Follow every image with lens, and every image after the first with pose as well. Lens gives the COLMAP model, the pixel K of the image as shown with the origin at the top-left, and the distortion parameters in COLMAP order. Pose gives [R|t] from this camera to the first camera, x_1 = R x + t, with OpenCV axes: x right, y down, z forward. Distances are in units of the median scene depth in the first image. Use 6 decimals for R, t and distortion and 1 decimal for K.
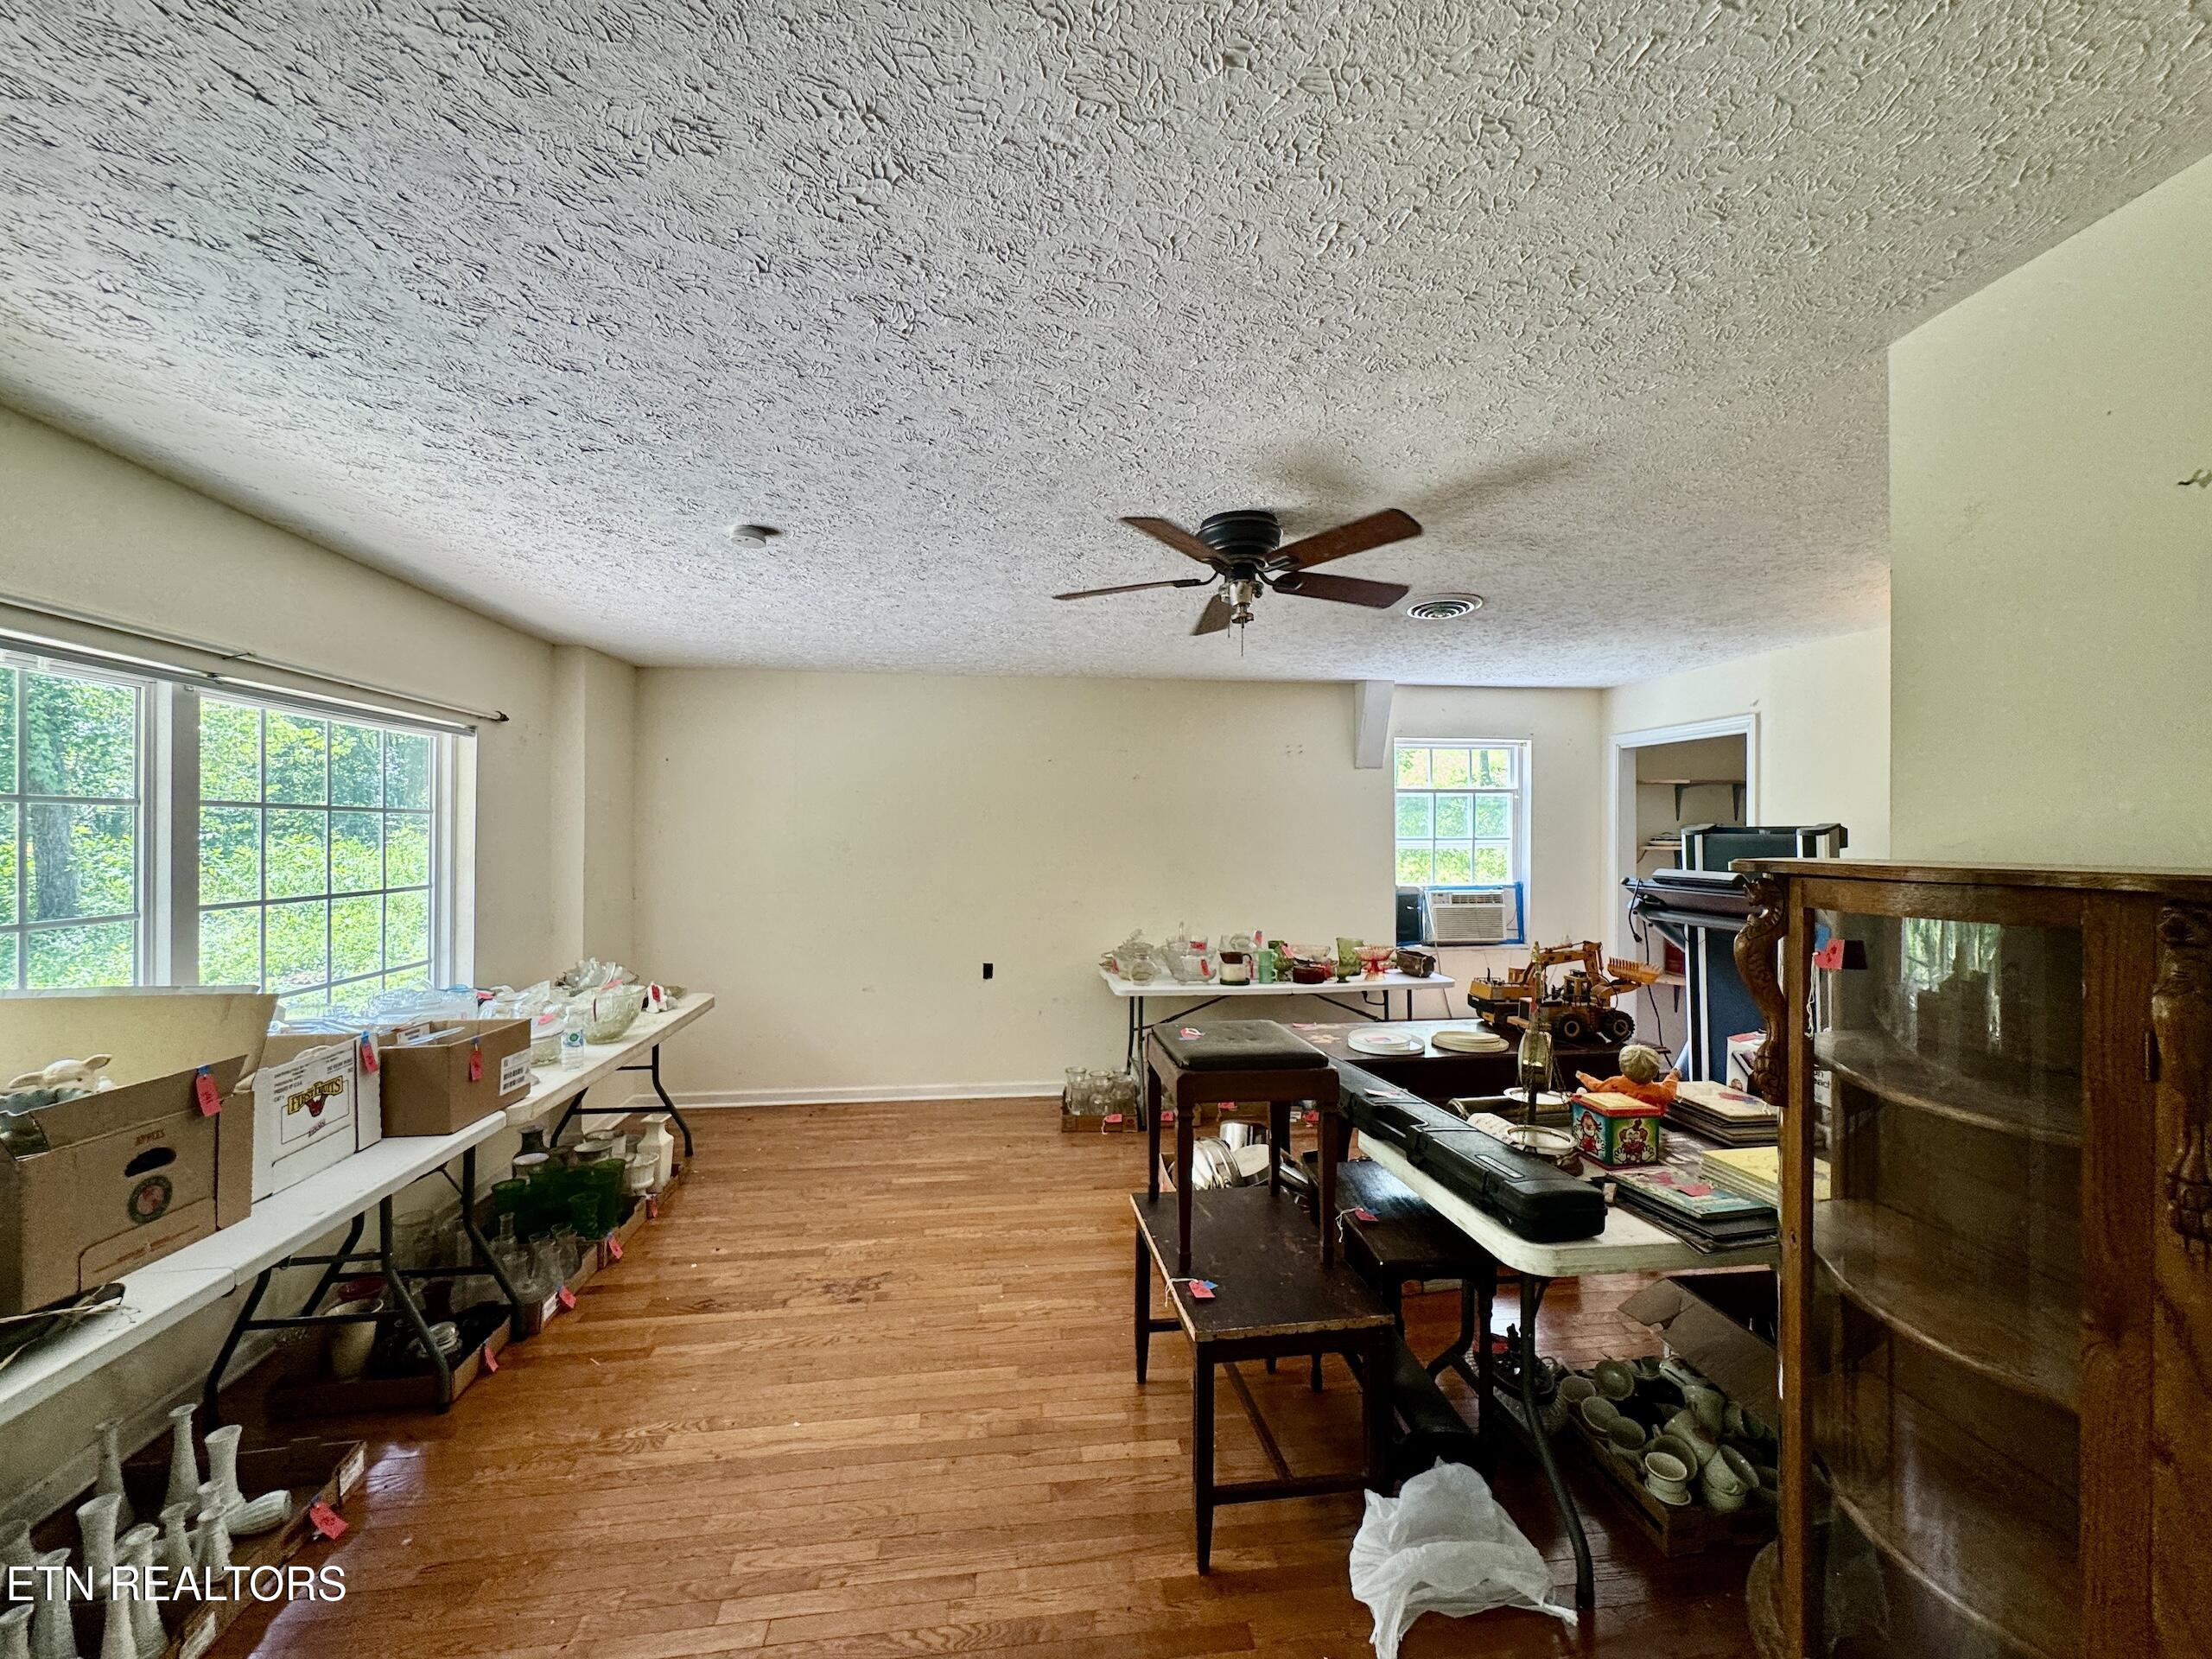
lens RADIAL K [[881.1, 0, 1106.0], [0, 881.1, 829.5], [0, 0, 1]] dist [-0.000210, -0.000099]
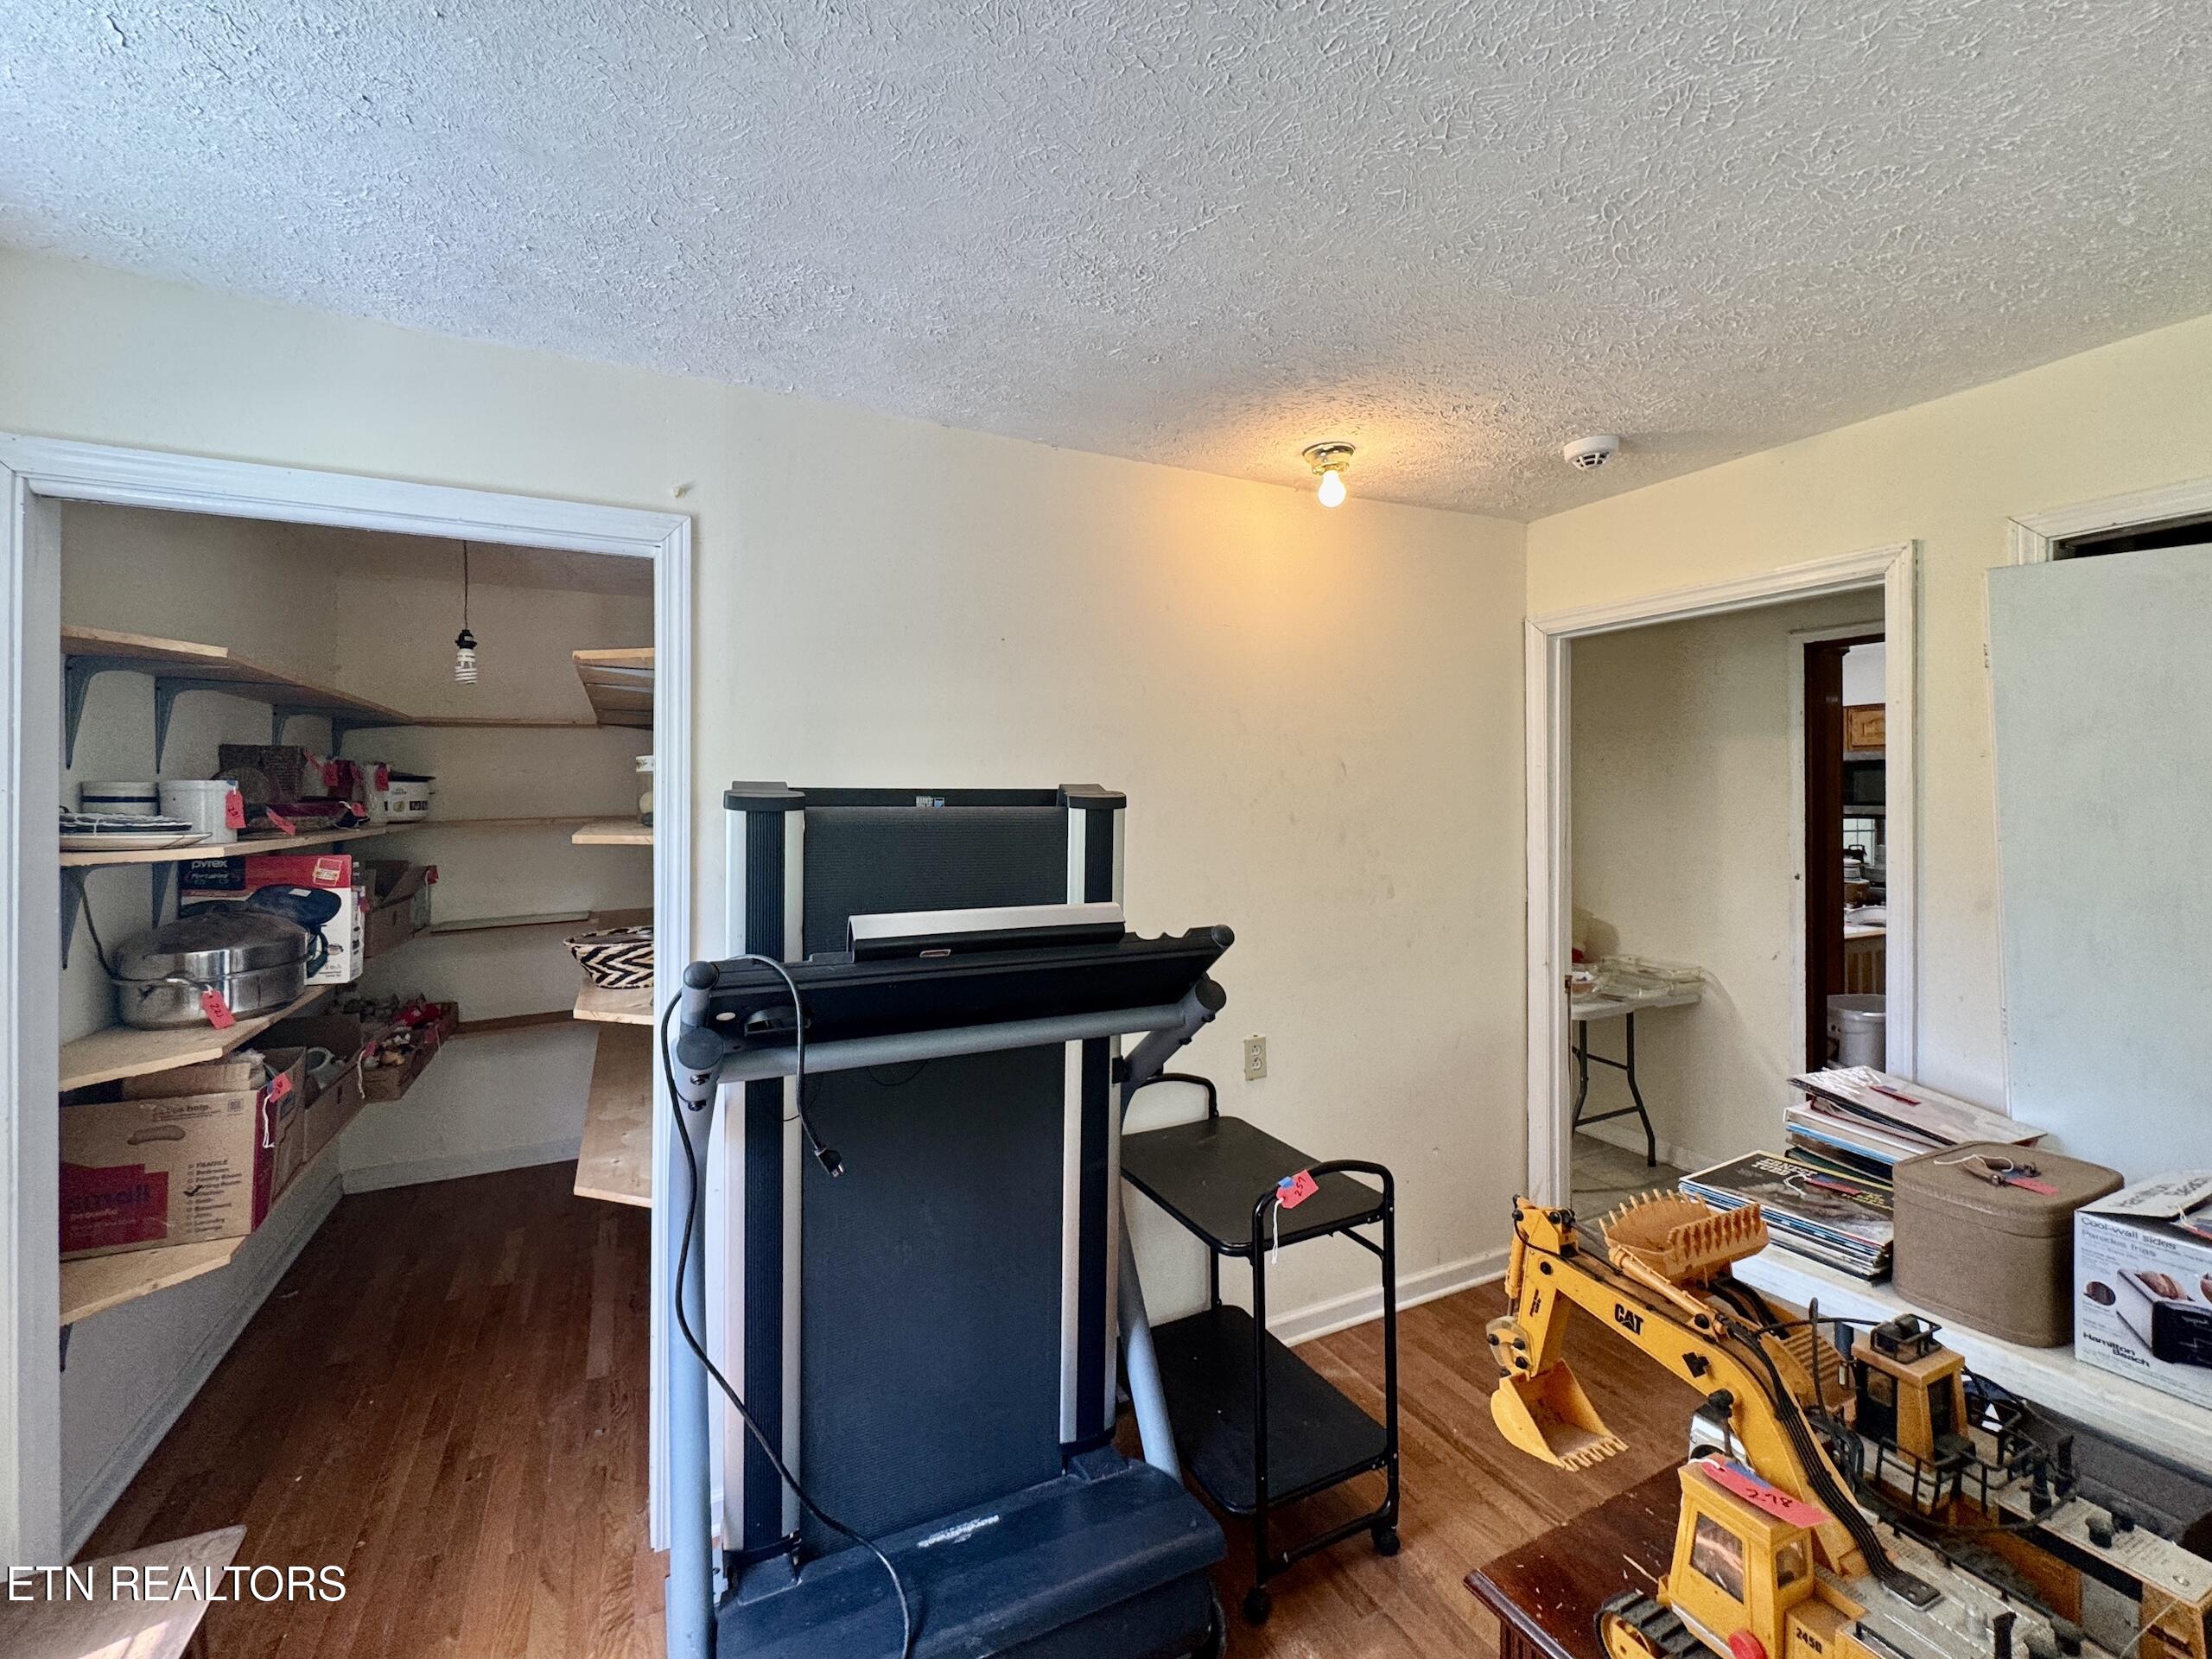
lens RADIAL K [[915.3, 0, 1086.0], [0, 915.3, 799.5], [0, 0, 1]] dist [0.000610, 0.000025]
pose [[-0.324071, -0.000900, 0.946032, 0.408240], [-0.004256, 0.999991, -0.000507, 0.001651], [-0.946023, -0.004191, -0.324072, 1.457303]]
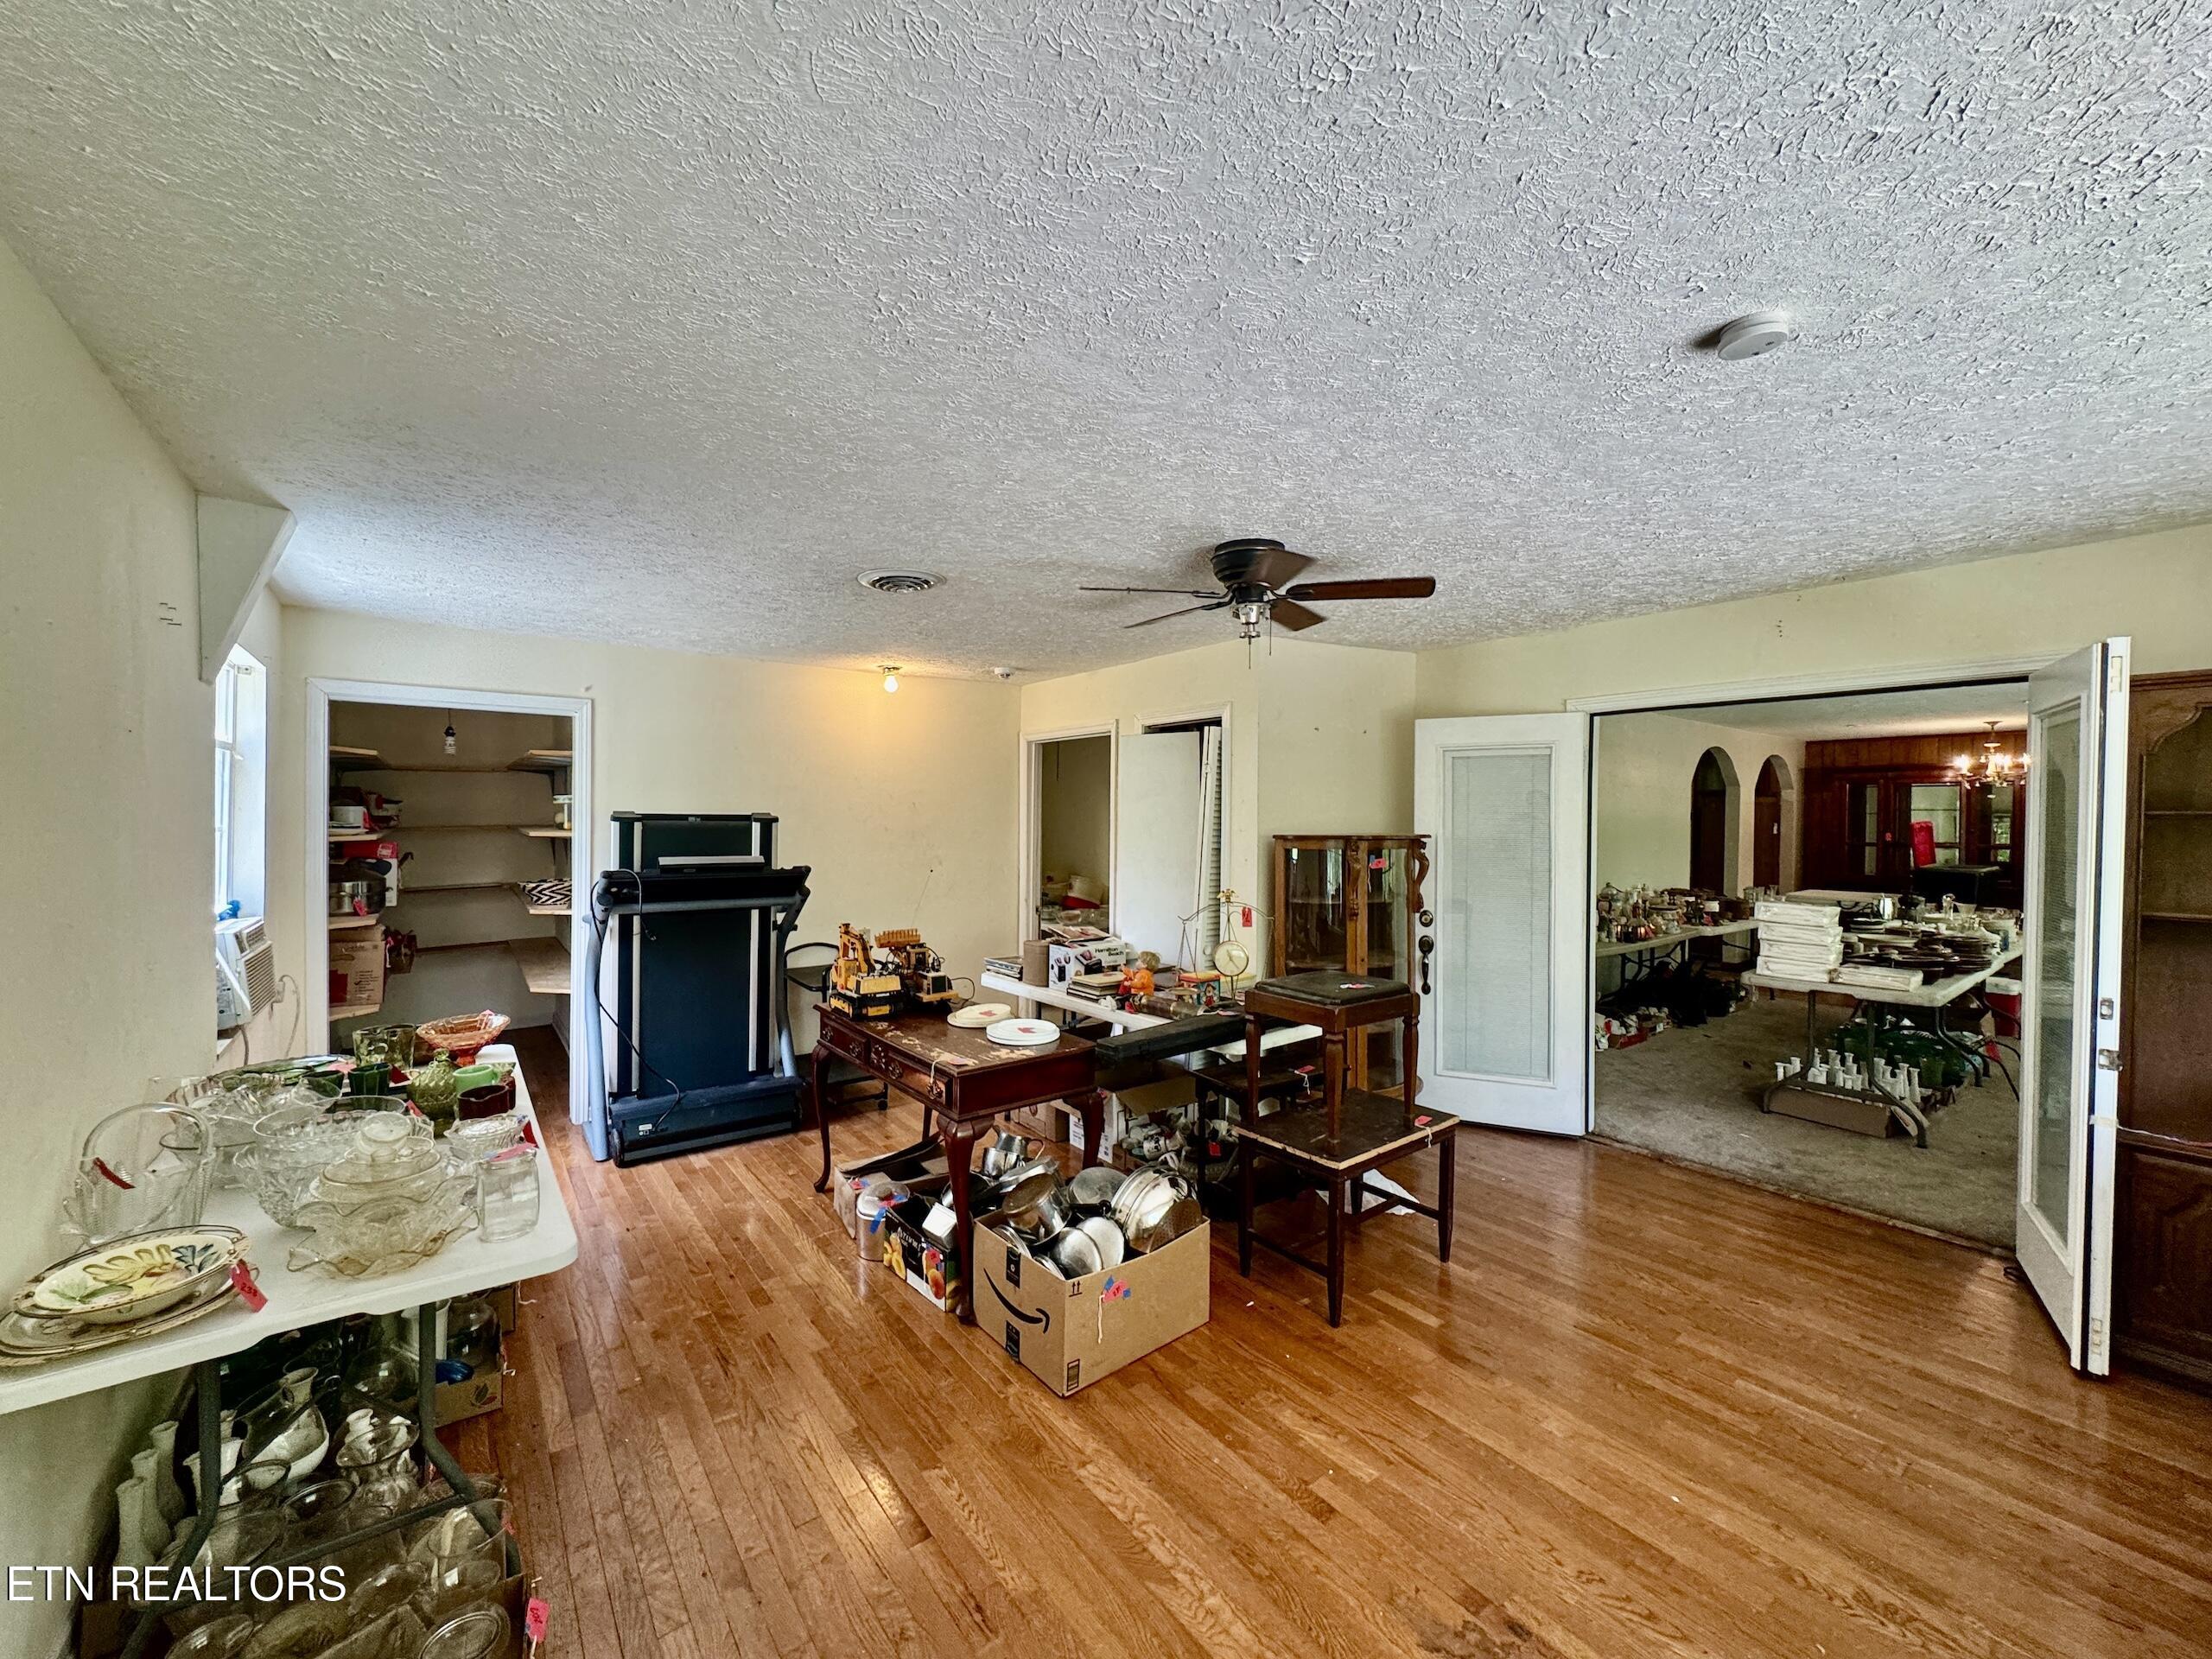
lens RADIAL K [[881.1, 0, 1106.0], [0, 881.1, 829.5], [0, 0, 1]] dist [-0.000210, -0.000099]
pose [[-0.496604, -0.016179, 0.867827, -0.635556], [-0.014218, 0.999844, 0.010504, -0.004817], [-0.867861, -0.007123, -0.496756, 1.496161]]
